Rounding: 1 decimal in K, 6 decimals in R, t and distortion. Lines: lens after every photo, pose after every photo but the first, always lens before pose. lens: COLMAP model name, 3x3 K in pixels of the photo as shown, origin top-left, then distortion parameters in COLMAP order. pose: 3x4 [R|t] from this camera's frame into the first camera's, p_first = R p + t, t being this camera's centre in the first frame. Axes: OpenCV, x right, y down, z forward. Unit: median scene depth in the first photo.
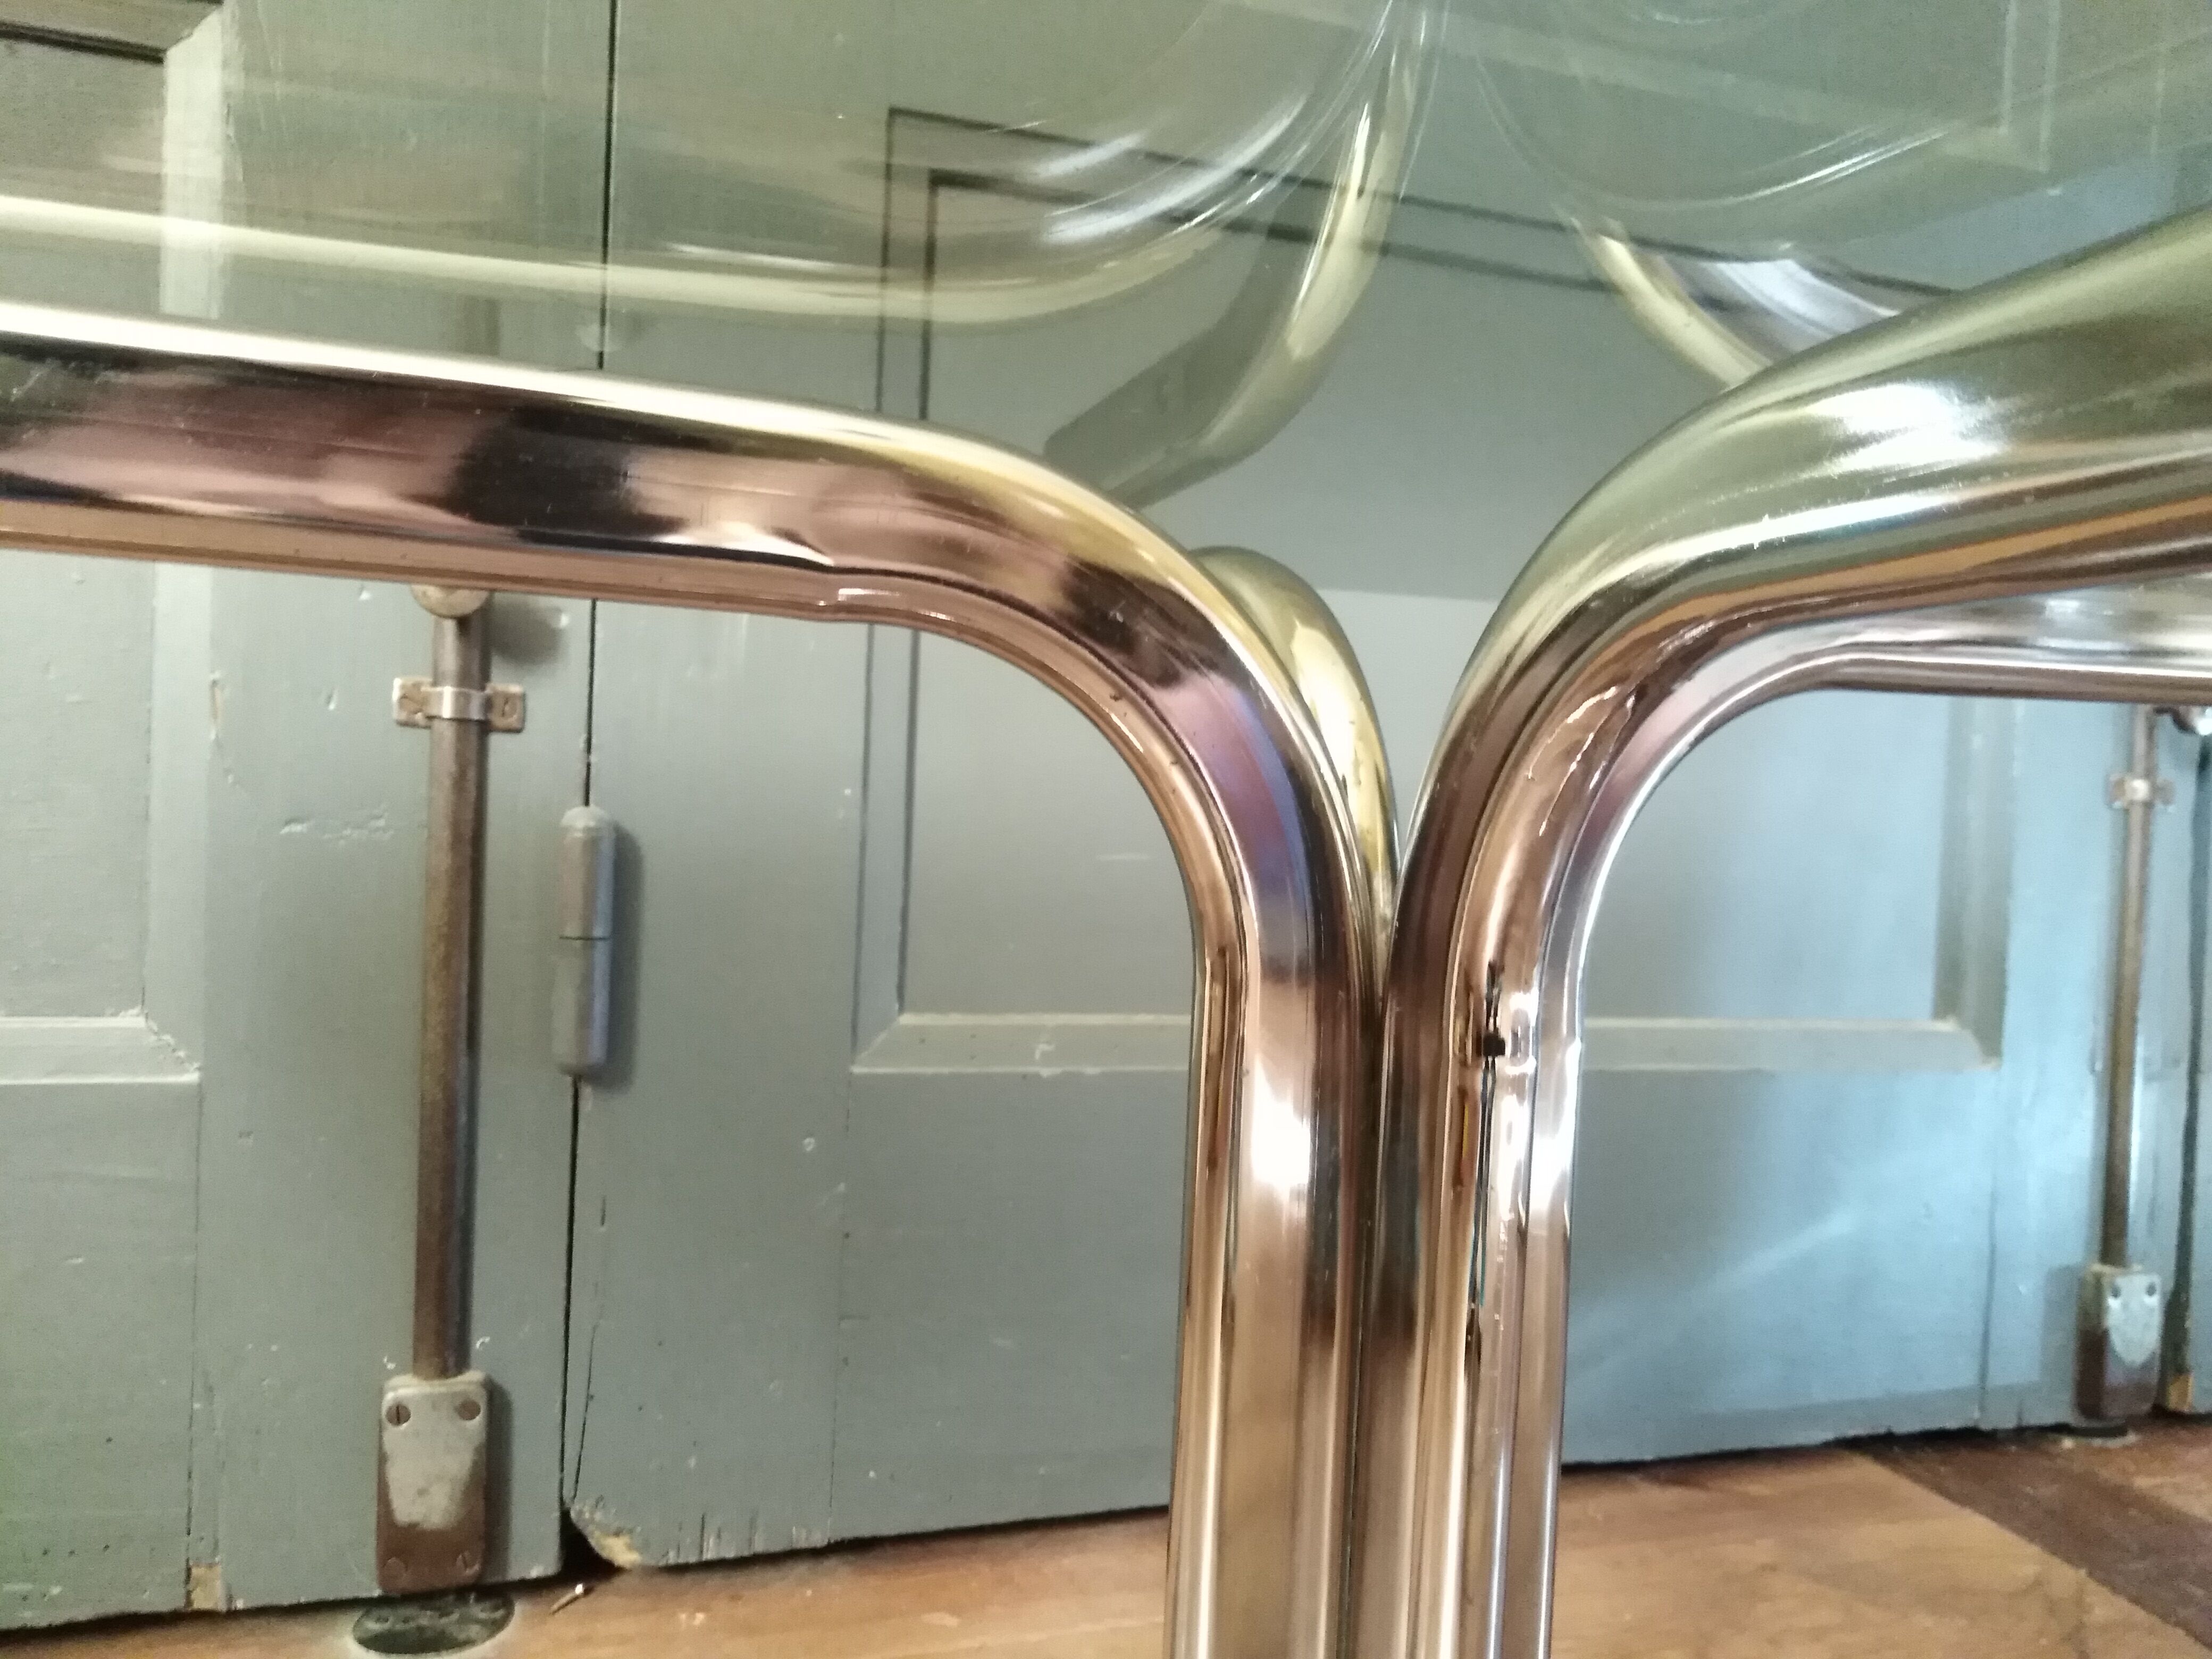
lens RADIAL K [[1647.1, 0, 1100.7], [0, 1647.1, 835.5], [0, 0, 1]] dist [0.006798, -0.007714]
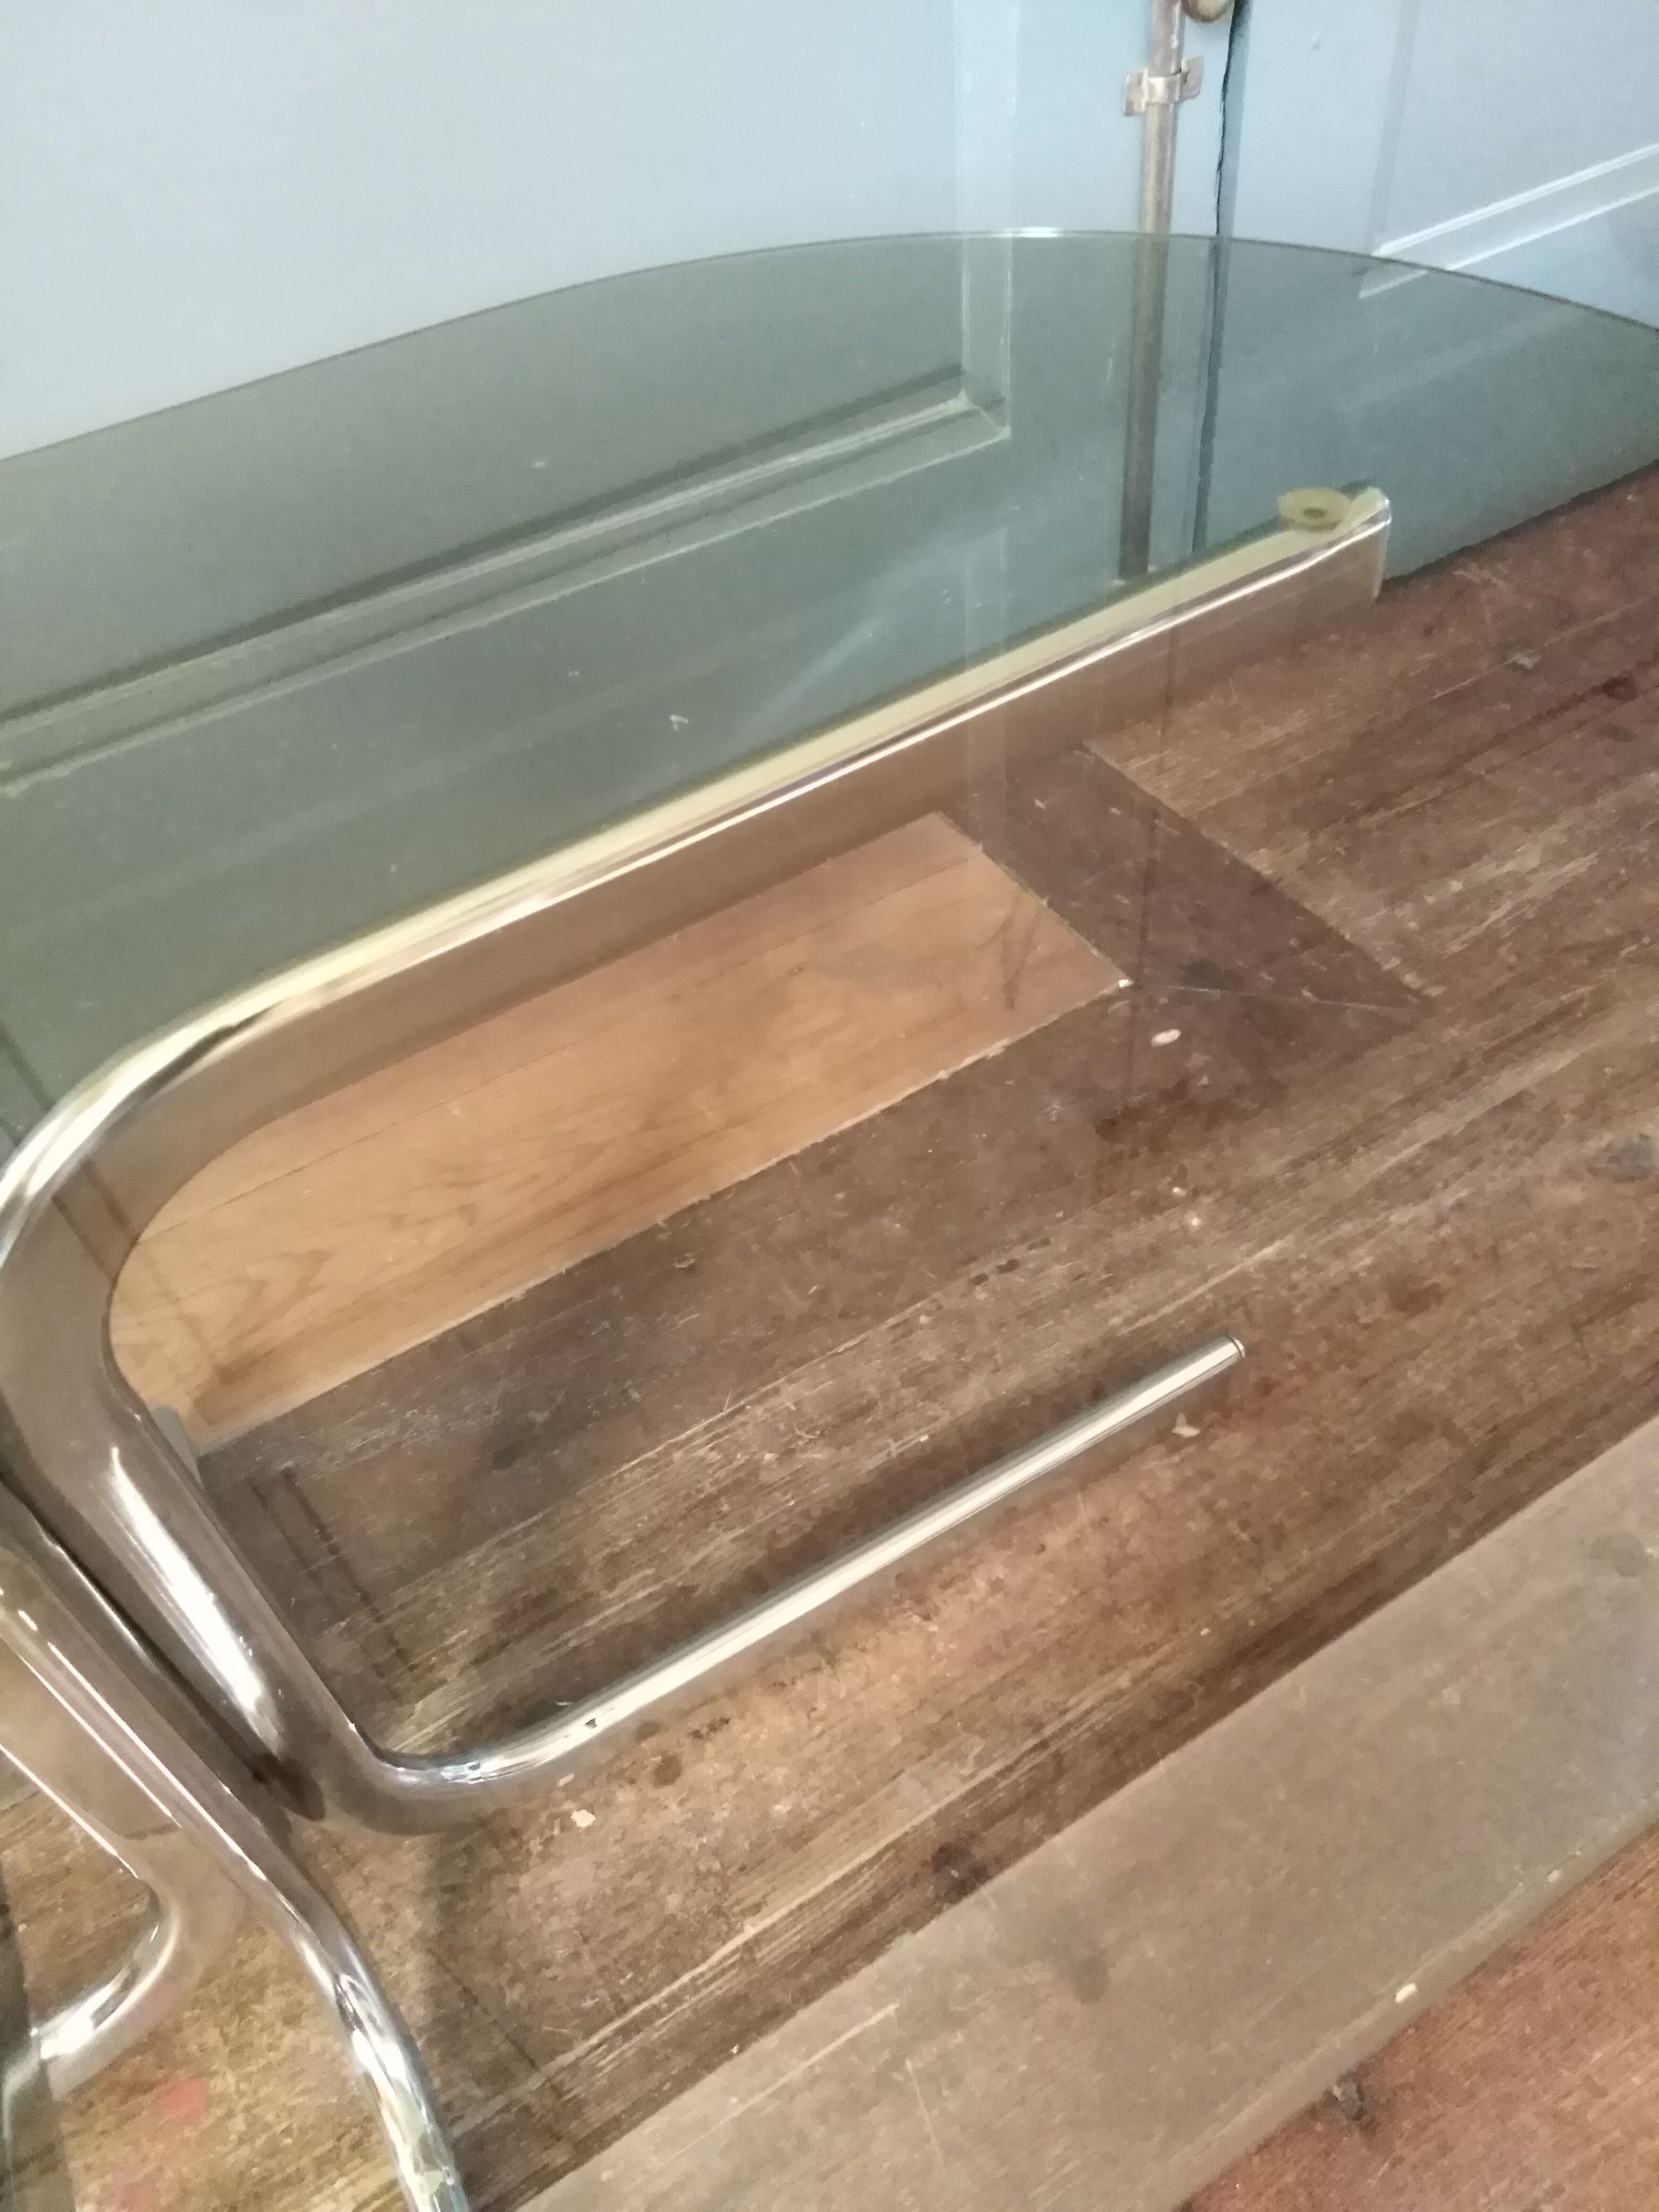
lens RADIAL K [[1647.1, 0, 840.0], [0, 1647.1, 1090.0], [0, 0, 1]] dist [0.006798, -0.007714]
pose [[0.966053, -0.247336, 0.074607, 0.344192], [0.122570, 0.693029, 0.710414, -0.395134], [-0.227416, -0.677153, 0.699819, 0.067724]]
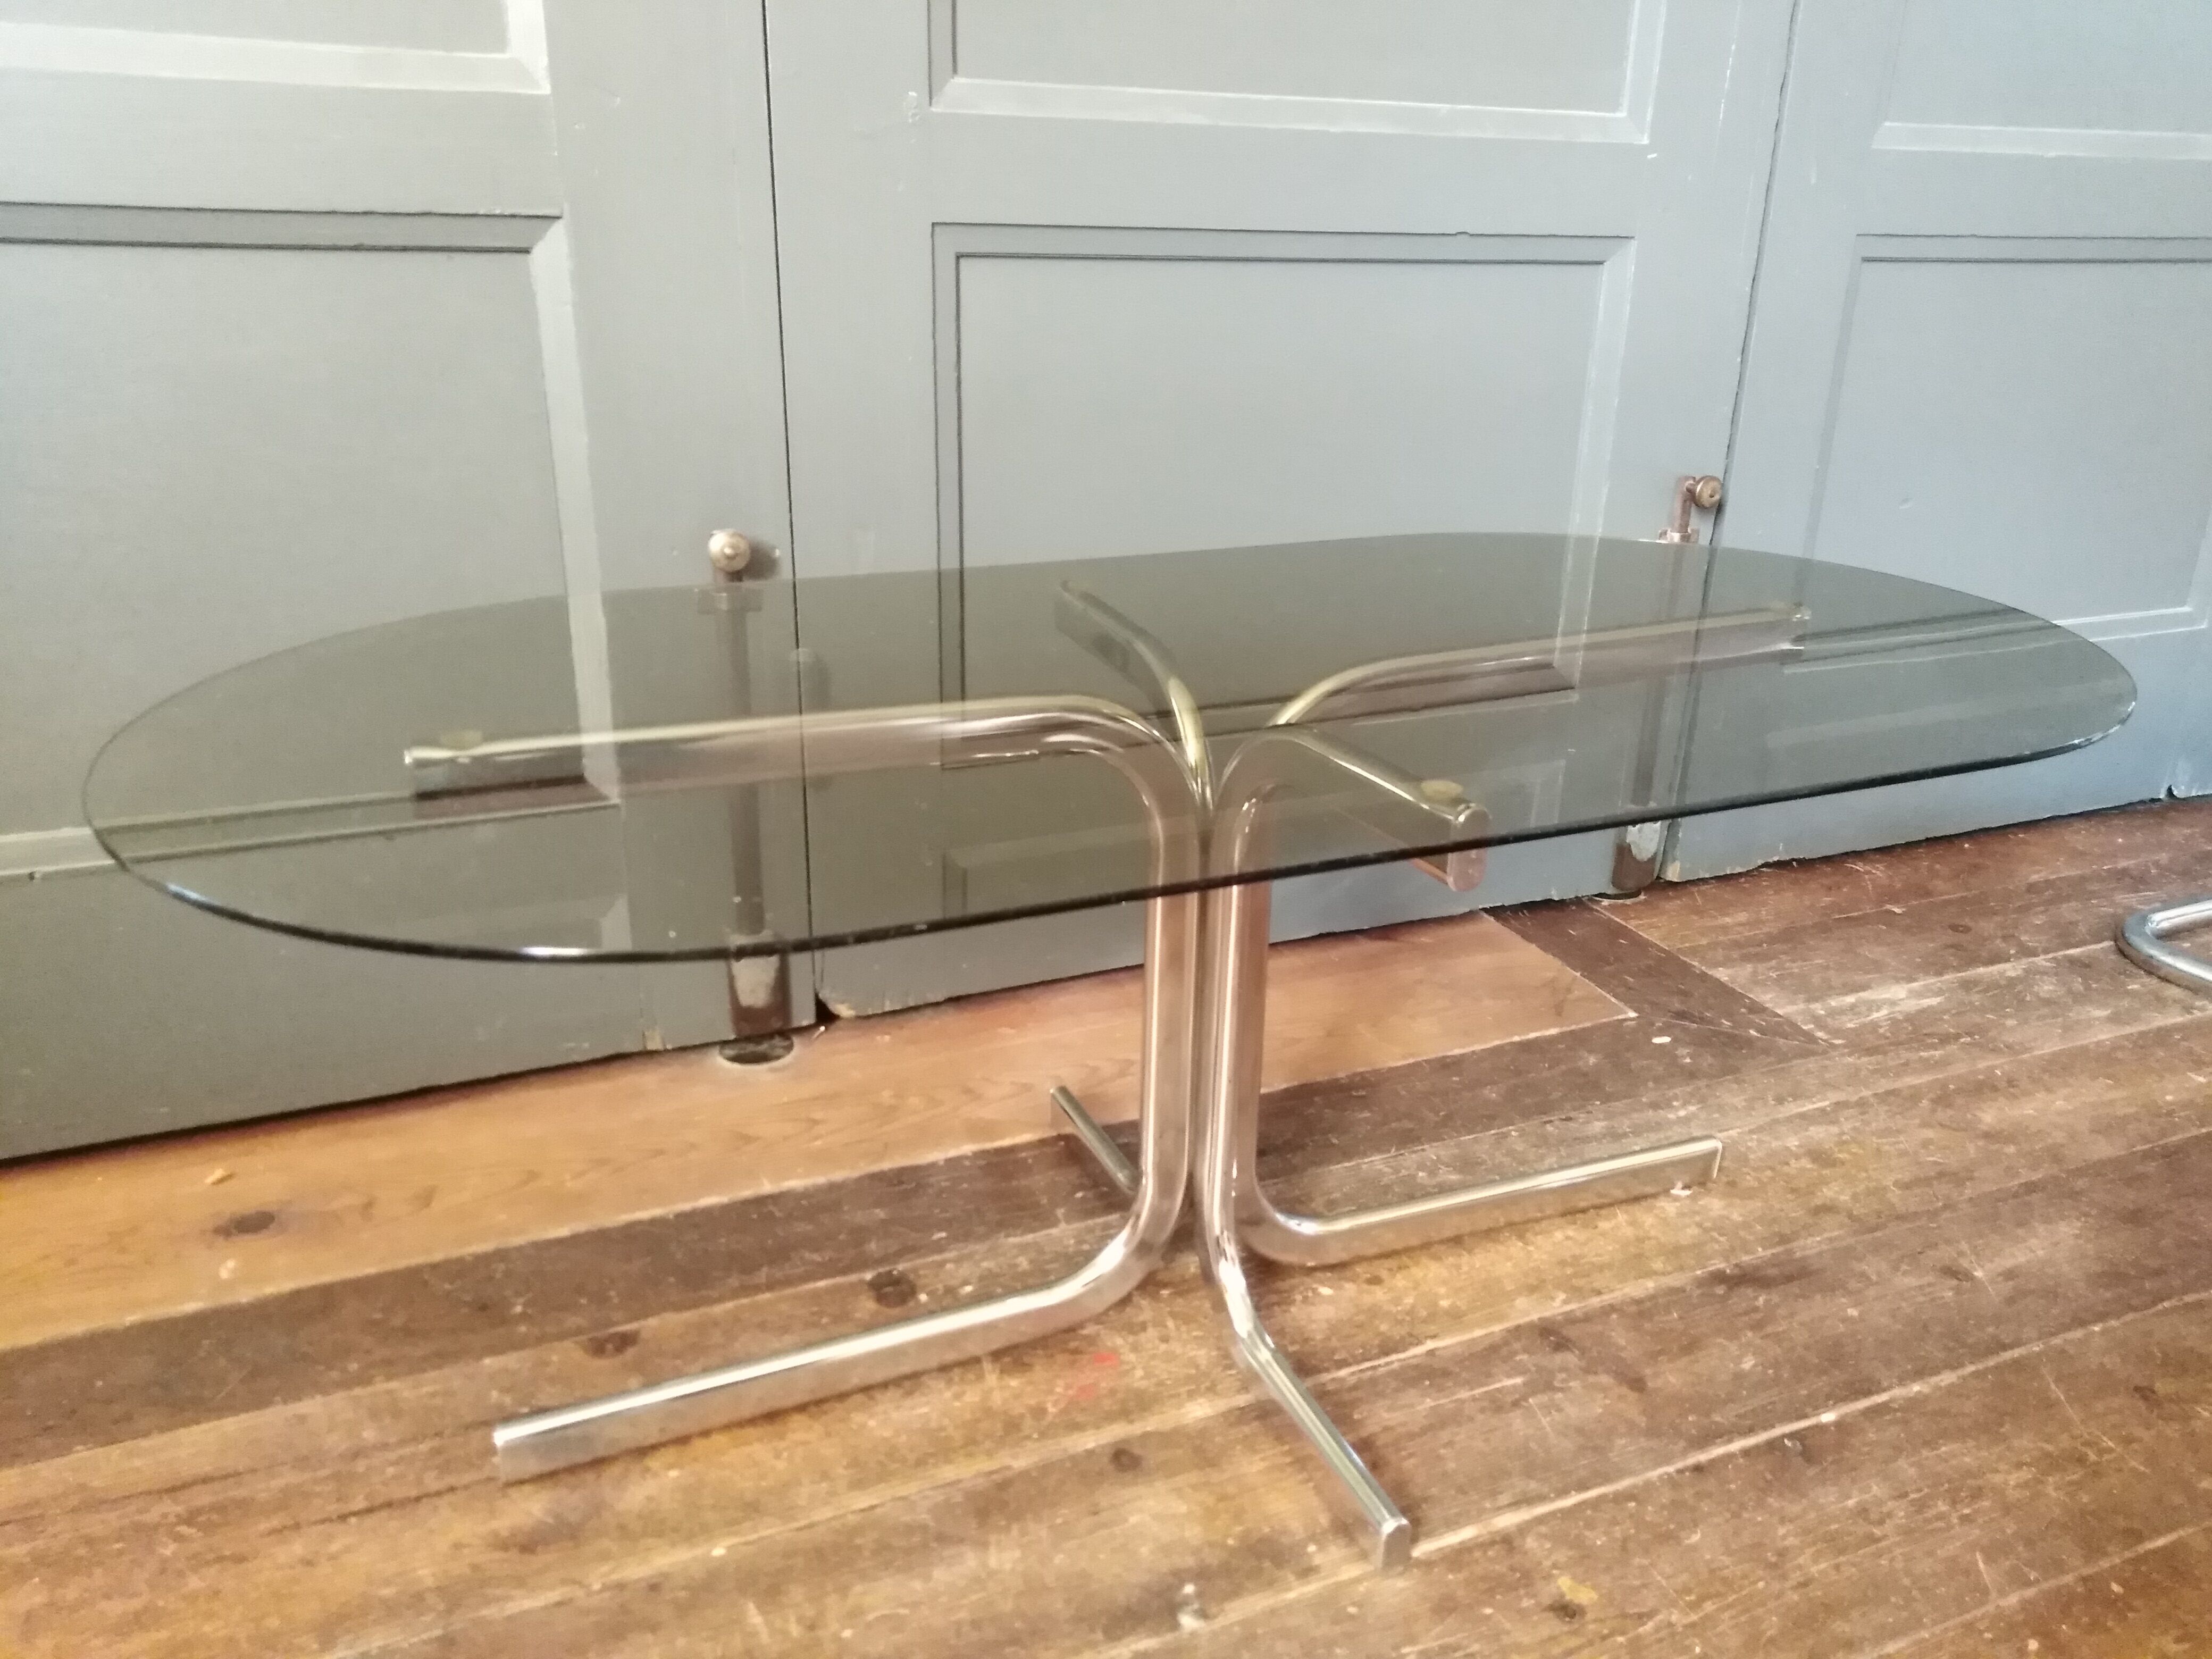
lens RADIAL K [[1647.8, 0, 1102.7], [0, 1647.8, 837.9], [0, 0, 1]] dist [0.019424, -0.008350]
pose [[0.995993, -0.052142, 0.072654, -0.109806], [0.024617, 0.940897, 0.337798, -0.415213], [-0.085974, -0.334656, 0.938410, -0.802823]]
